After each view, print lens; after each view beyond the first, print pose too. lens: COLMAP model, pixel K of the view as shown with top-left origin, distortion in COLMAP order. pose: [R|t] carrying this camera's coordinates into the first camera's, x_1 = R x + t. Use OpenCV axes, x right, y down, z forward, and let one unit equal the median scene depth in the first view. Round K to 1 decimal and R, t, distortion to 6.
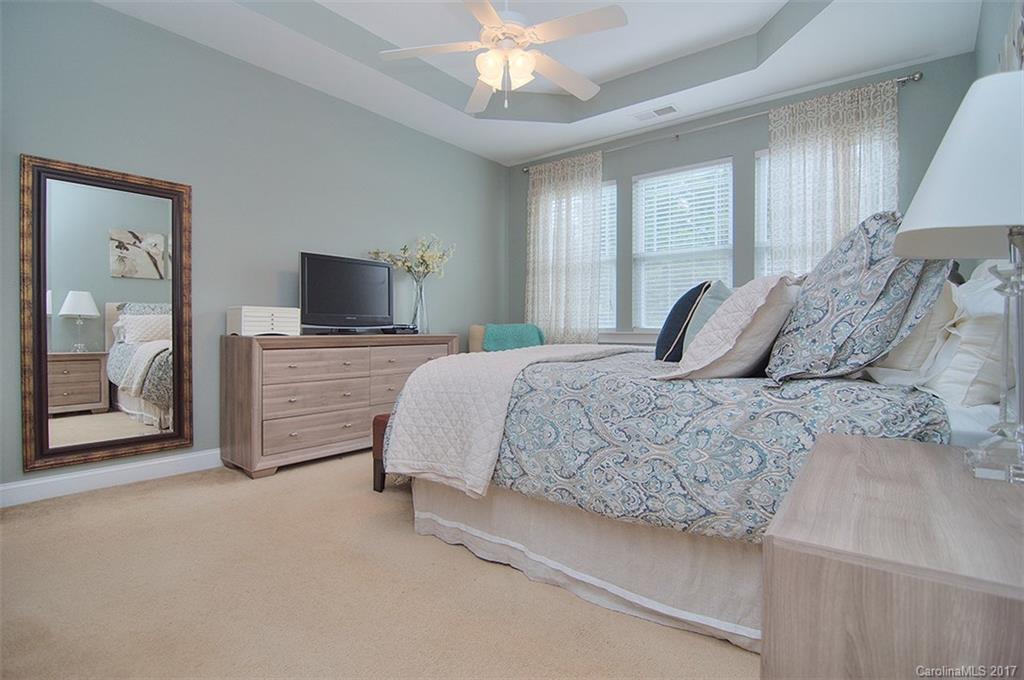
lens RADIAL K [[498.1, 0, 506.5], [0, 498.1, 337.9], [0, 0, 1]] dist [-0.013040, -0.003680]
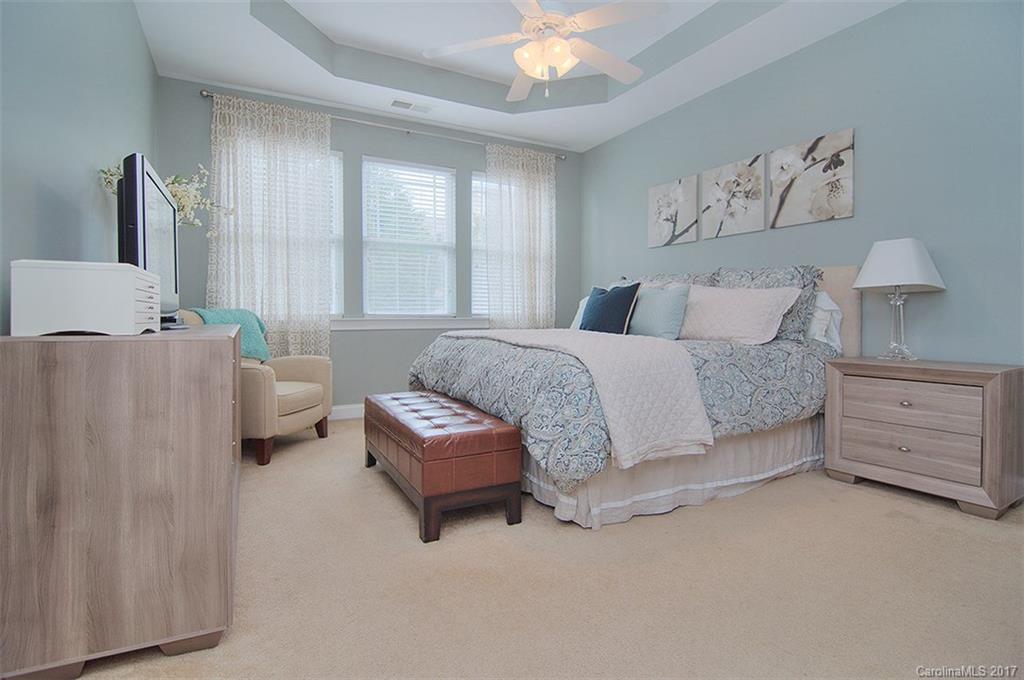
lens RADIAL K [[498.1, 0, 507.2], [0, 498.1, 331.8], [0, 0, 1]] dist [-0.013040, -0.003680]
pose [[0.394191, -0.034502, 0.918381, -0.697680], [0.018591, 0.999390, 0.029566, -0.012083], [-0.918841, 0.005419, 0.394592, 0.488283]]
